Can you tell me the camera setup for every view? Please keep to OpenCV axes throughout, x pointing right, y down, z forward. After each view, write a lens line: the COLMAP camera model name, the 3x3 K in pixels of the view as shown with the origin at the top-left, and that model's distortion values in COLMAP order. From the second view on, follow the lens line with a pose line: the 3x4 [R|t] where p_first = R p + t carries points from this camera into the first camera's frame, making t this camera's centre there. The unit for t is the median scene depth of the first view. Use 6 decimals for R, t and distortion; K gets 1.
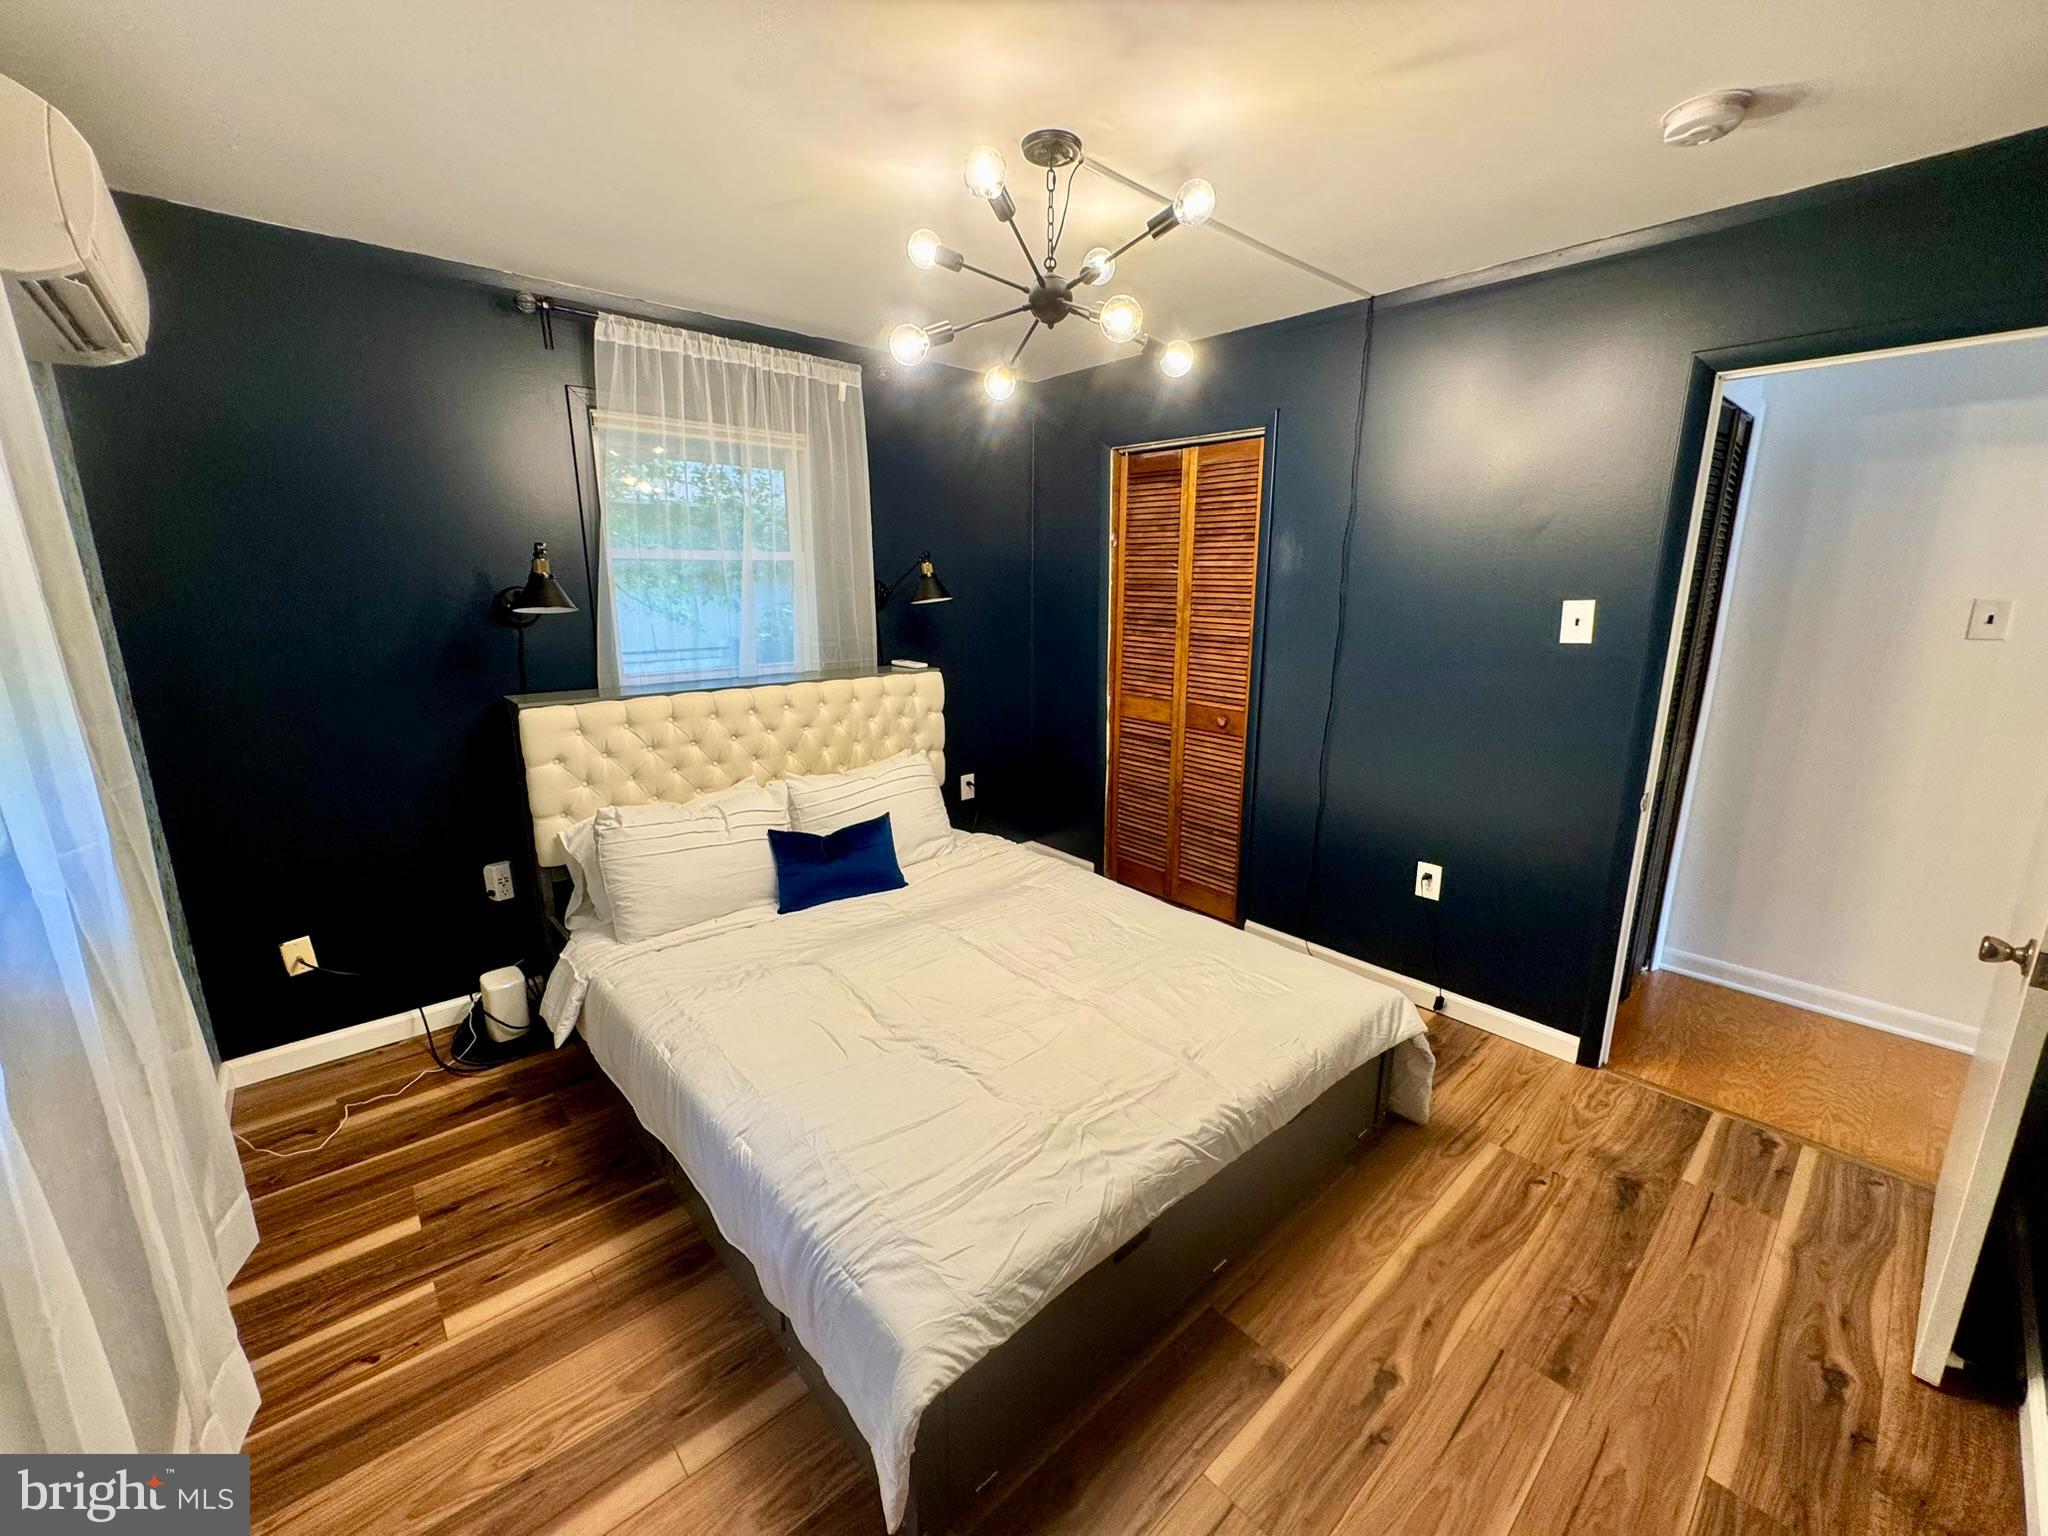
lens RADIAL K [[819.5, 0, 1025.9], [0, 819.5, 762.6], [0, 0, 1]] dist [-0.003517, 0.000243]
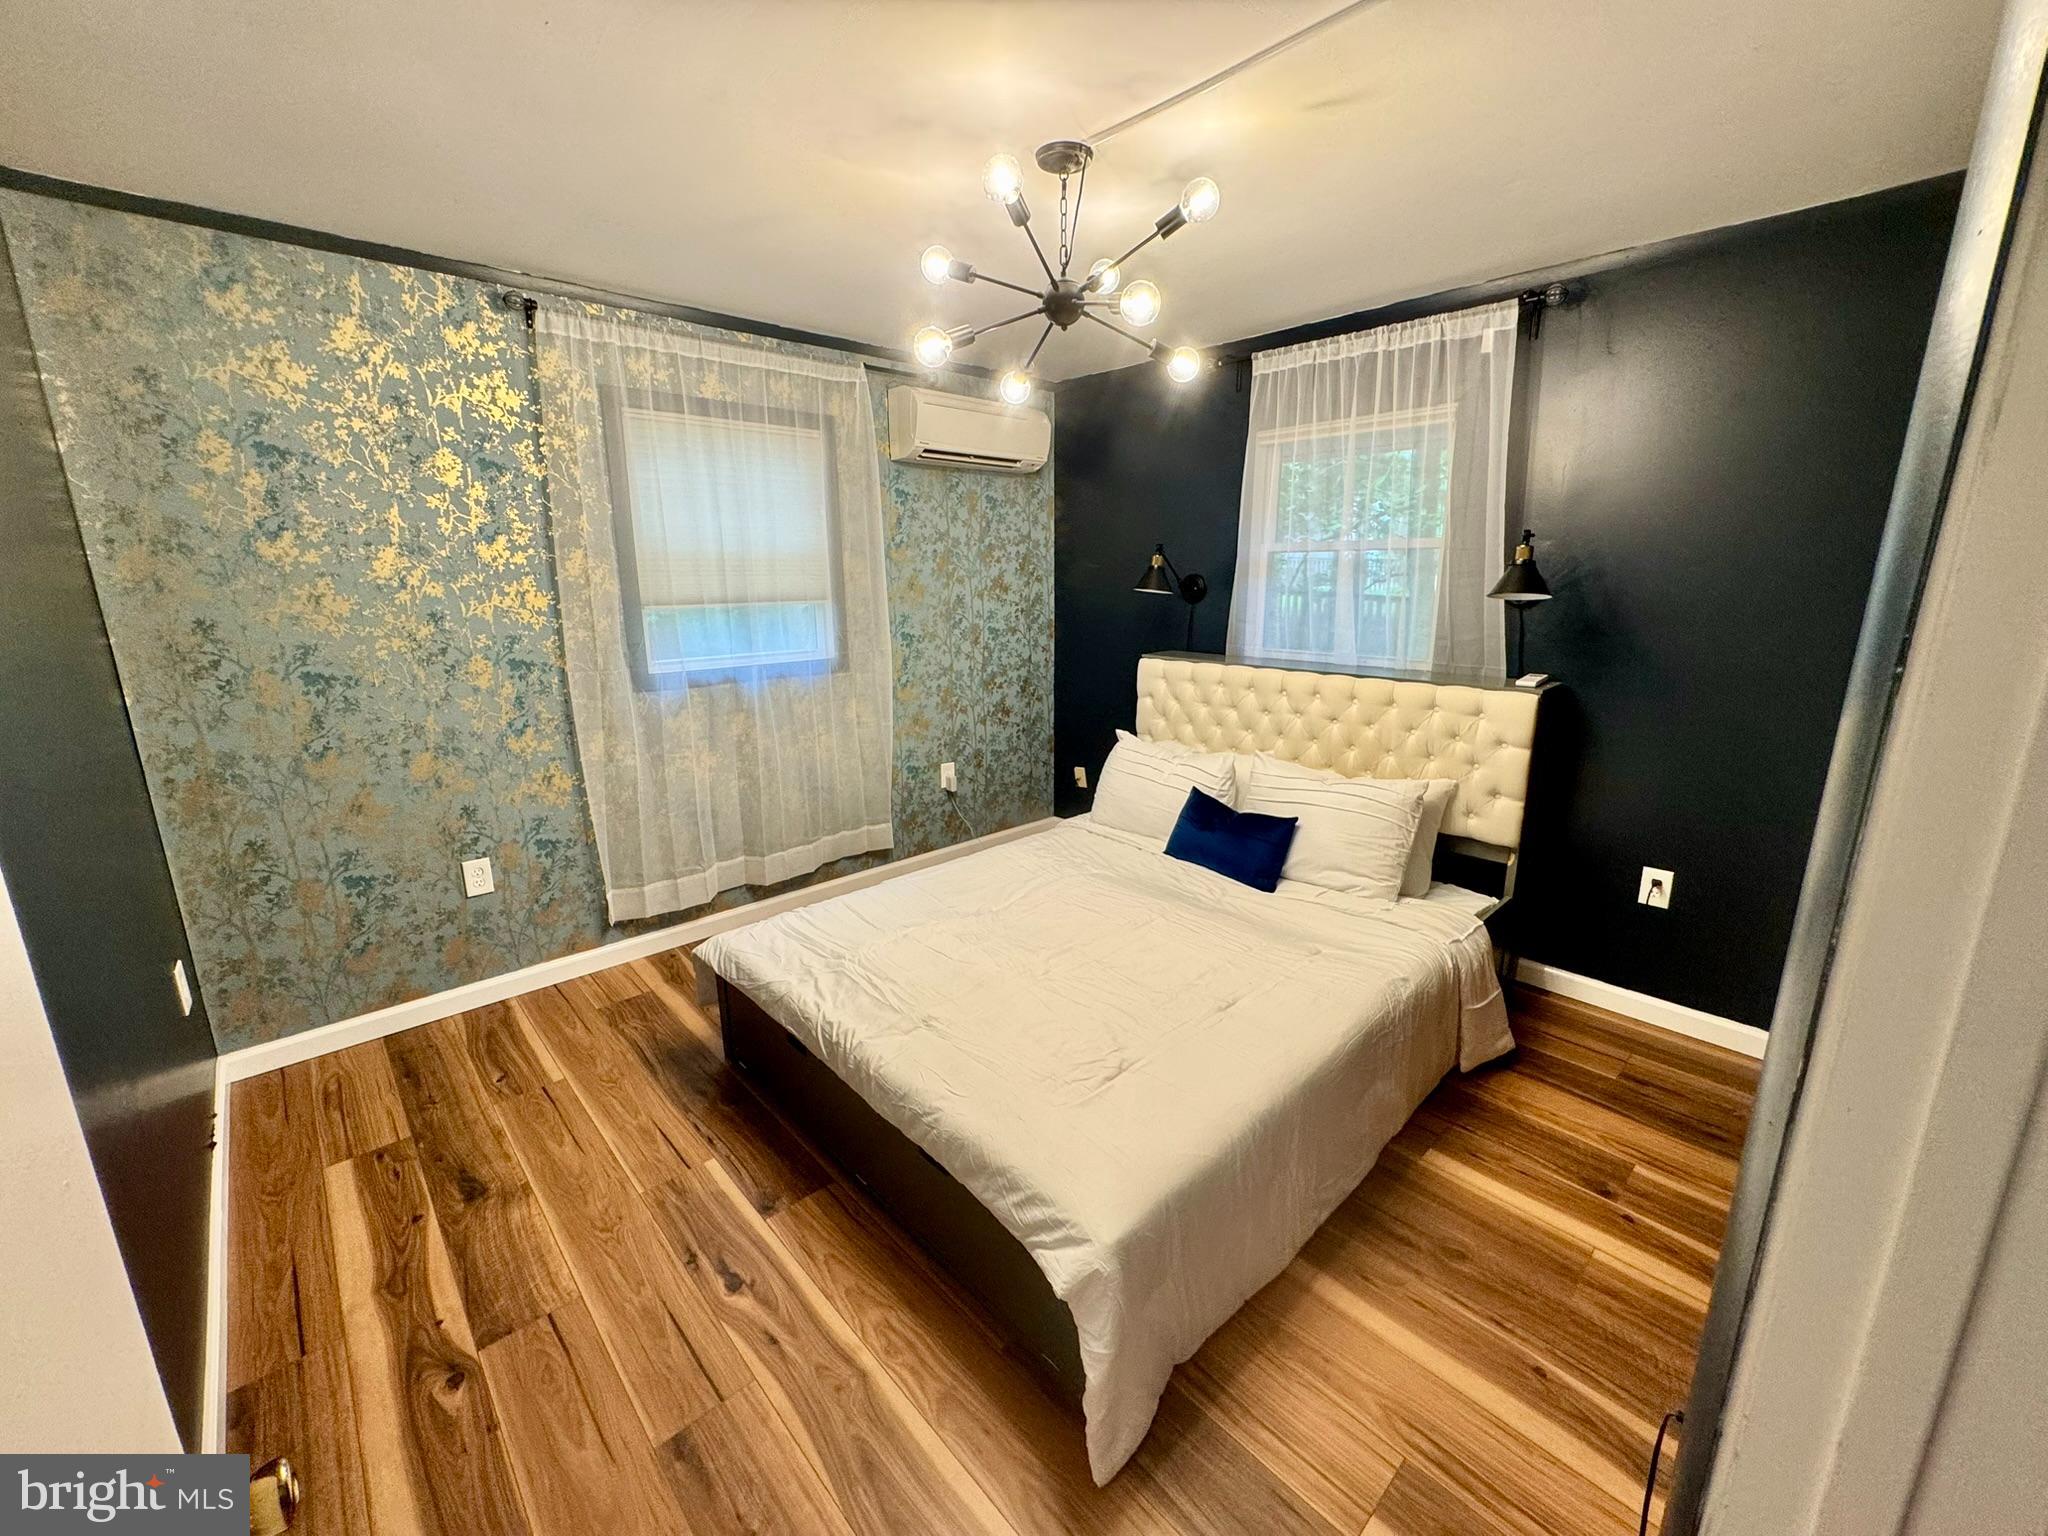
lens RADIAL K [[819.5, 0, 1028.3], [0, 819.5, 766.5], [0, 0, 1]] dist [-0.003517, 0.000243]
pose [[0.026532, 0.240021, -0.970405, 0.961369], [-0.213383, 0.949733, 0.229074, -0.192697], [0.976608, 0.200990, 0.076414, 0.811521]]
